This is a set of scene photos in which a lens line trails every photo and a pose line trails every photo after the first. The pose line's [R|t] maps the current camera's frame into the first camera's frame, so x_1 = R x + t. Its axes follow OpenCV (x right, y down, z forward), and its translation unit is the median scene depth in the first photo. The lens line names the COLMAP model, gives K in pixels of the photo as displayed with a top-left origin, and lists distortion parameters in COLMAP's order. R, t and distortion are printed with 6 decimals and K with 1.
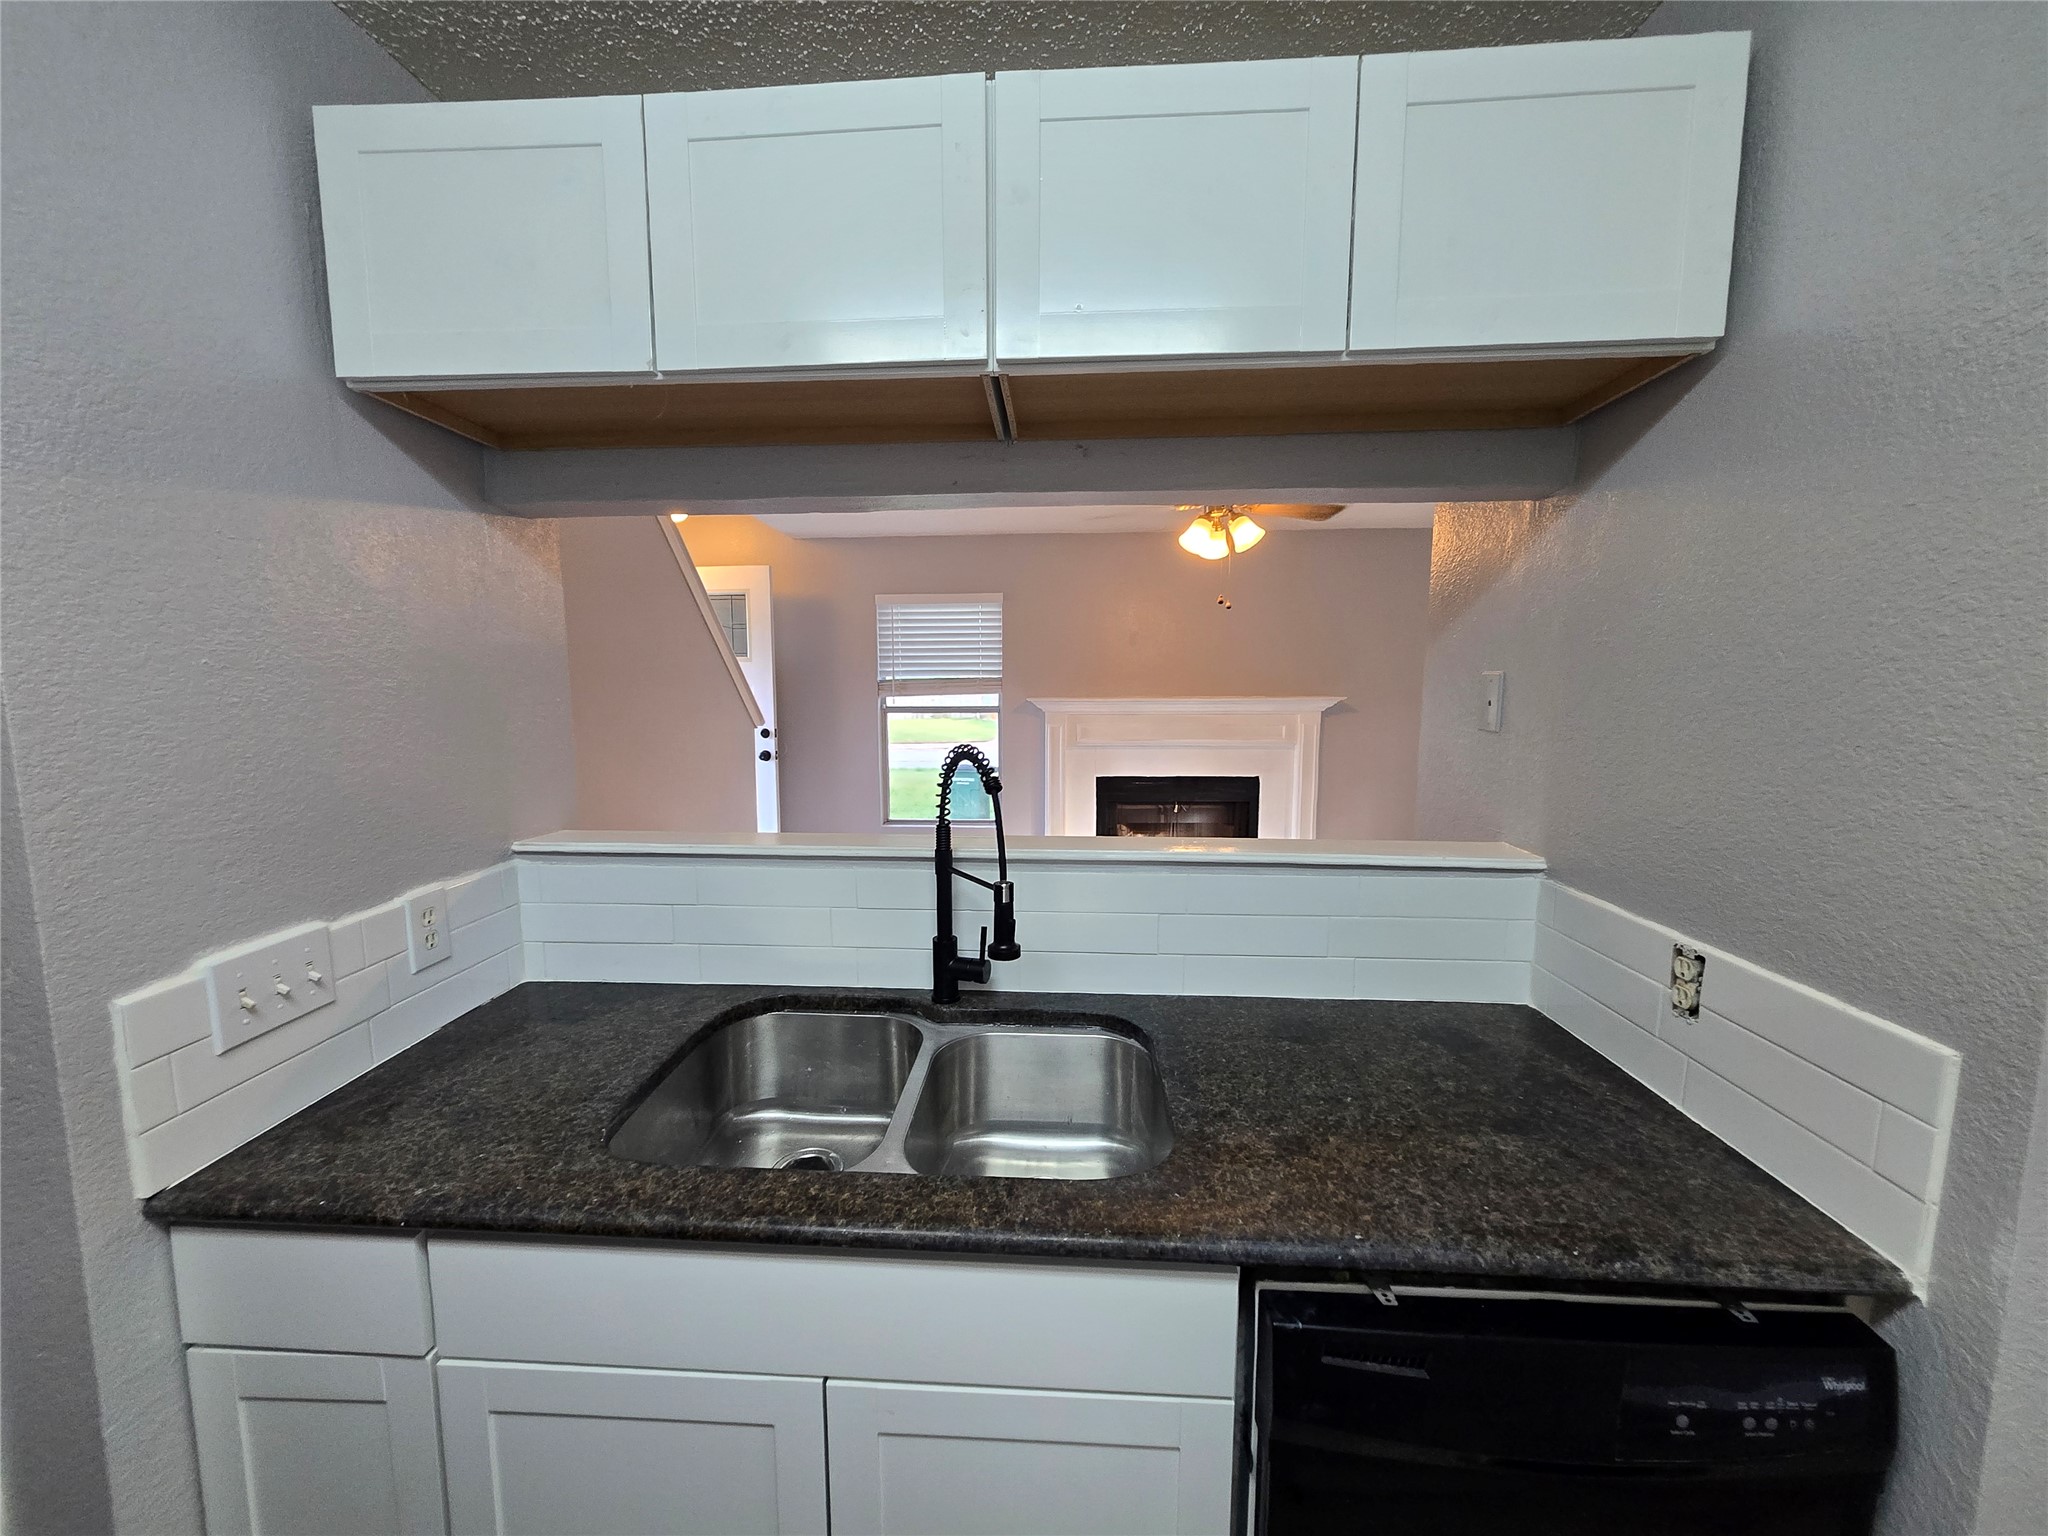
lens RADIAL K [[812.9, 0, 1008.5], [0, 812.9, 775.7], [0, 0, 1]] dist [0.000122, -0.000117]
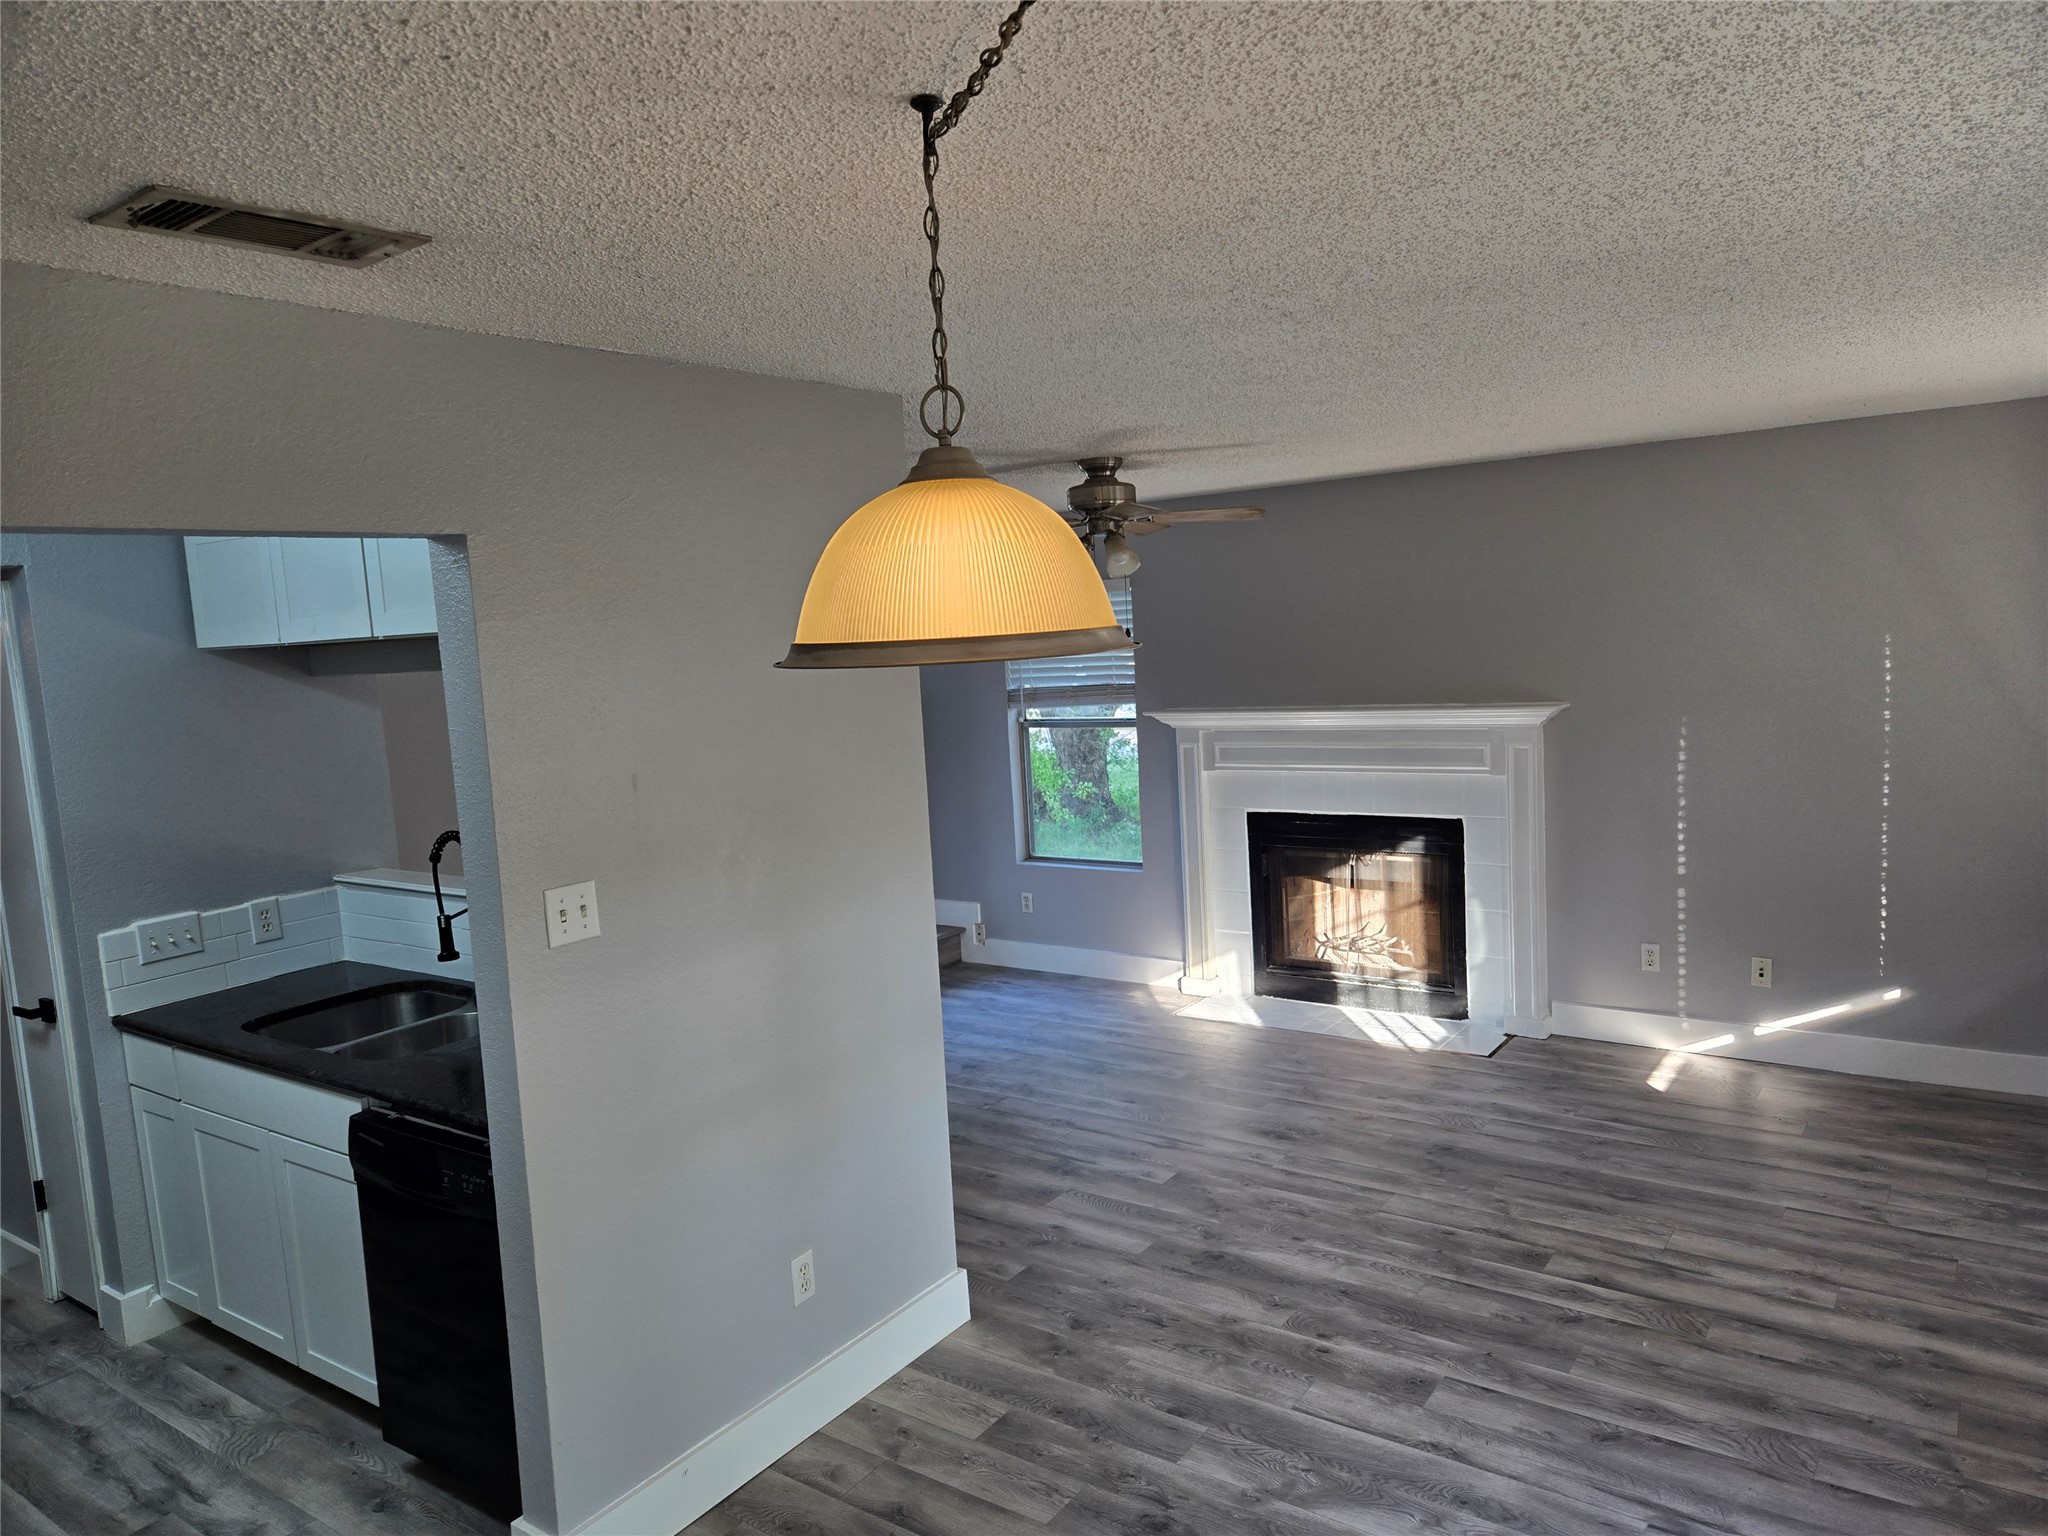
lens RADIAL K [[1375.5, 0, 1026.8], [0, 1375.5, 780.9], [0, 0, 1]] dist [0.069548, -0.059186]
pose [[0.843312, 0.016970, -0.537156, 2.755900], [-0.007002, 0.999763, 0.020592, -0.234231], [0.537379, -0.013604, 0.843231, -0.842127]]
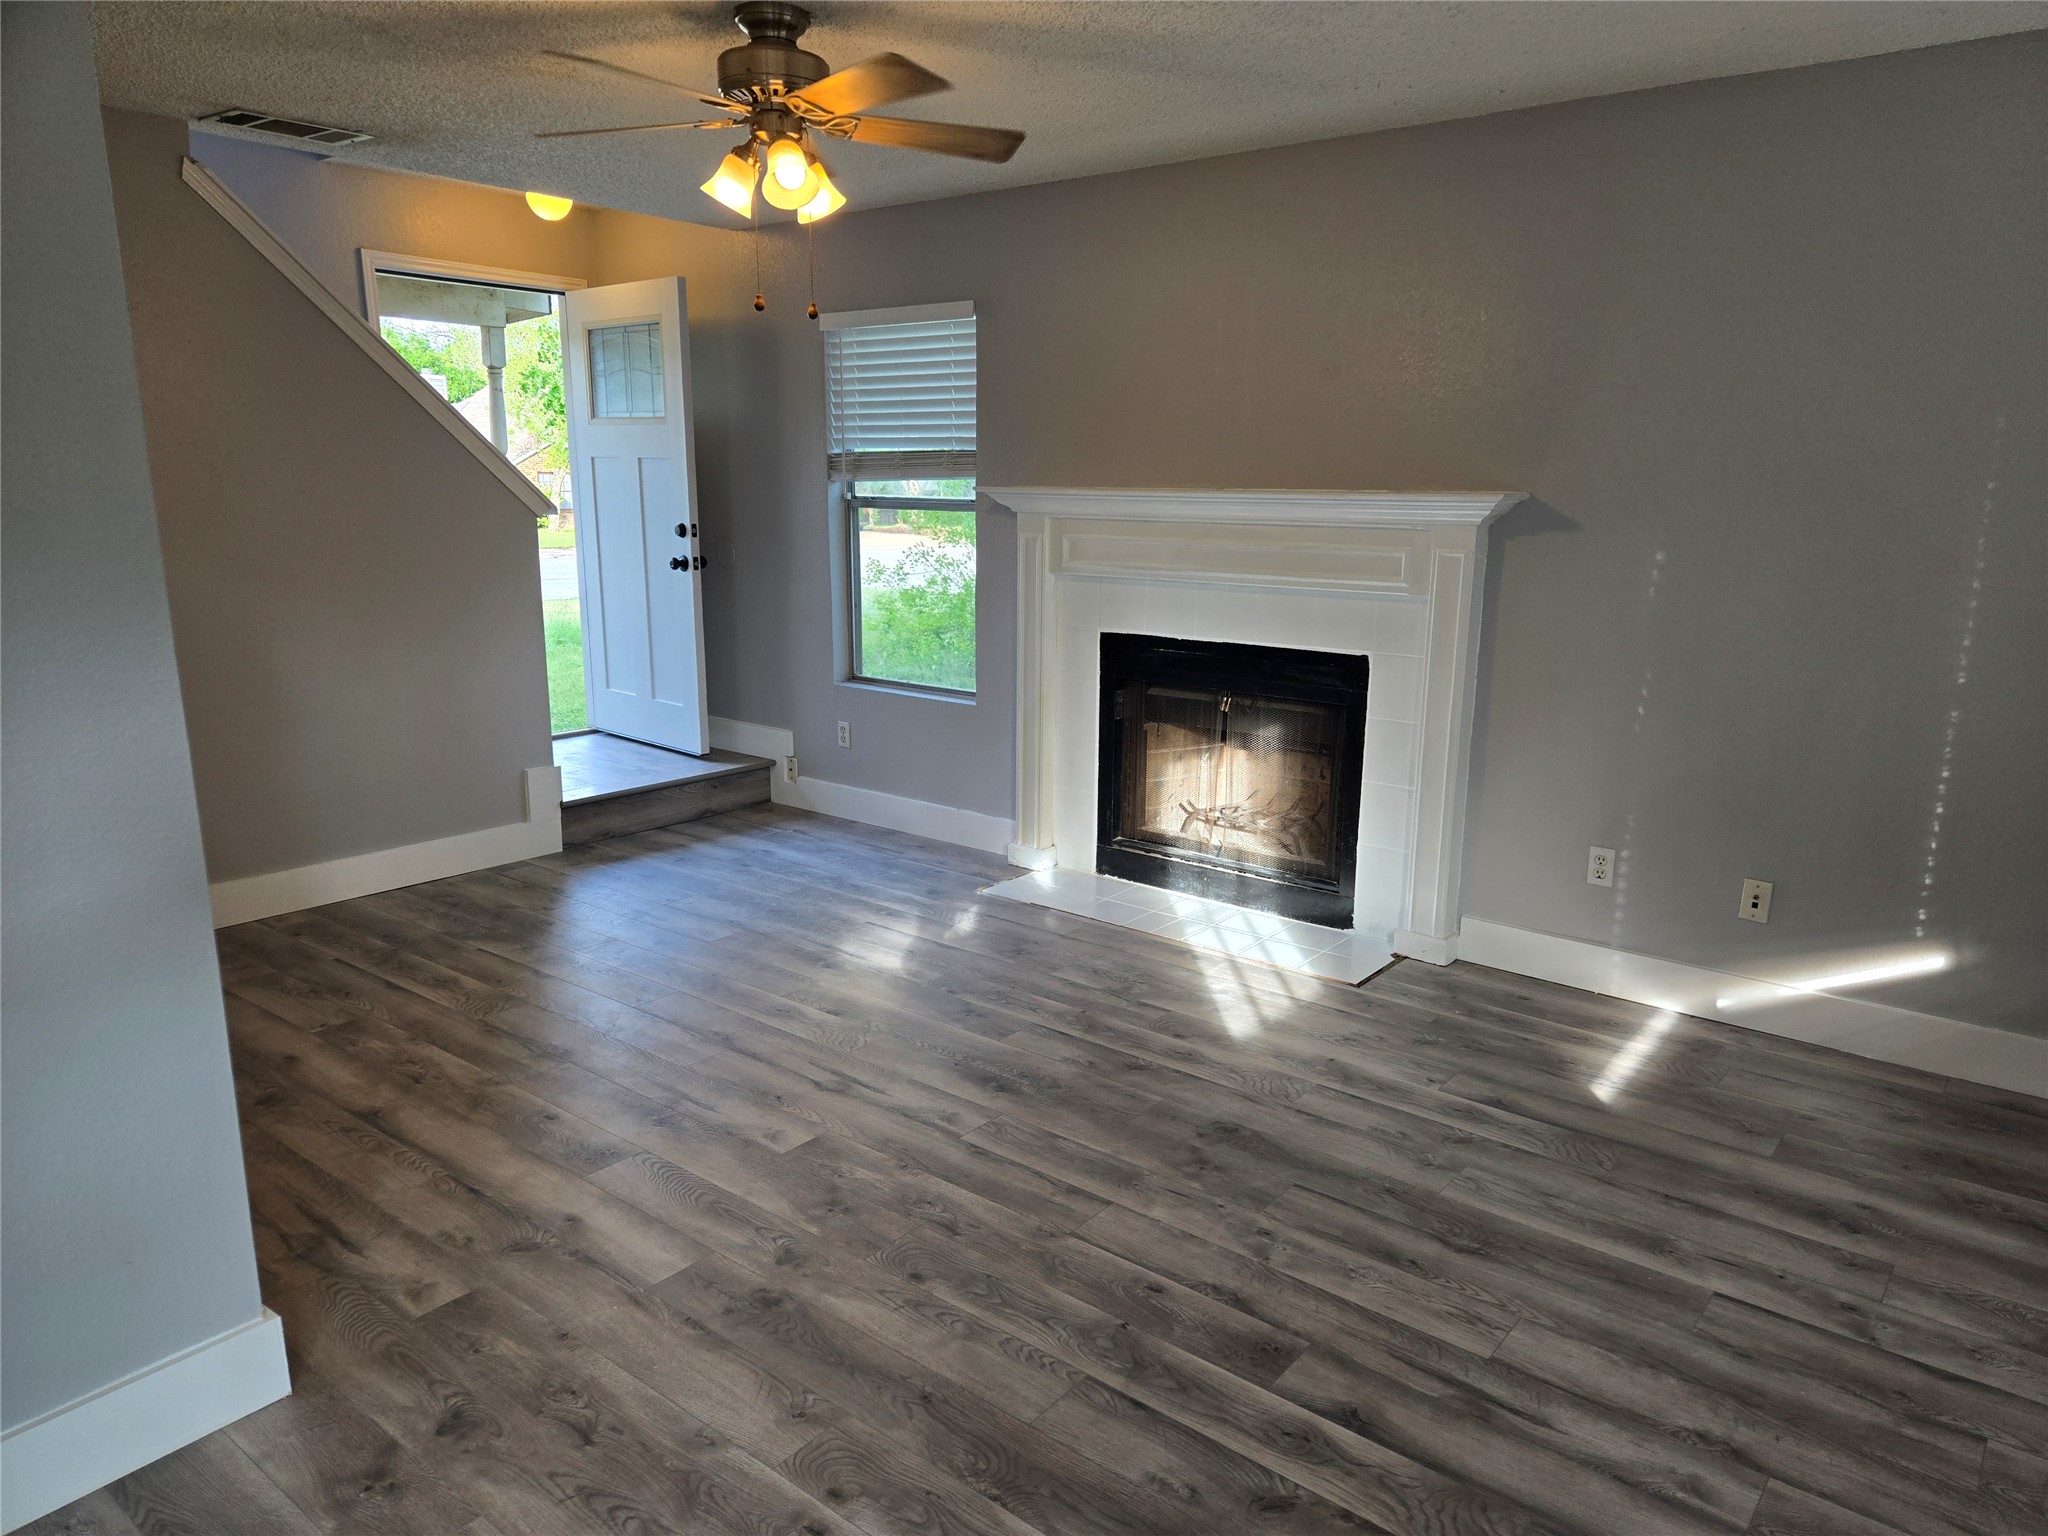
lens RADIAL K [[1375.5, 0, 1026.8], [0, 1375.5, 780.9], [0, 0, 1]] dist [0.069548, -0.059186]
pose [[0.813983, 0.139320, -0.563933, 2.738660], [-0.075809, 0.987988, 0.134660, -0.094964], [0.575920, -0.066860, 0.814767, 0.828923]]
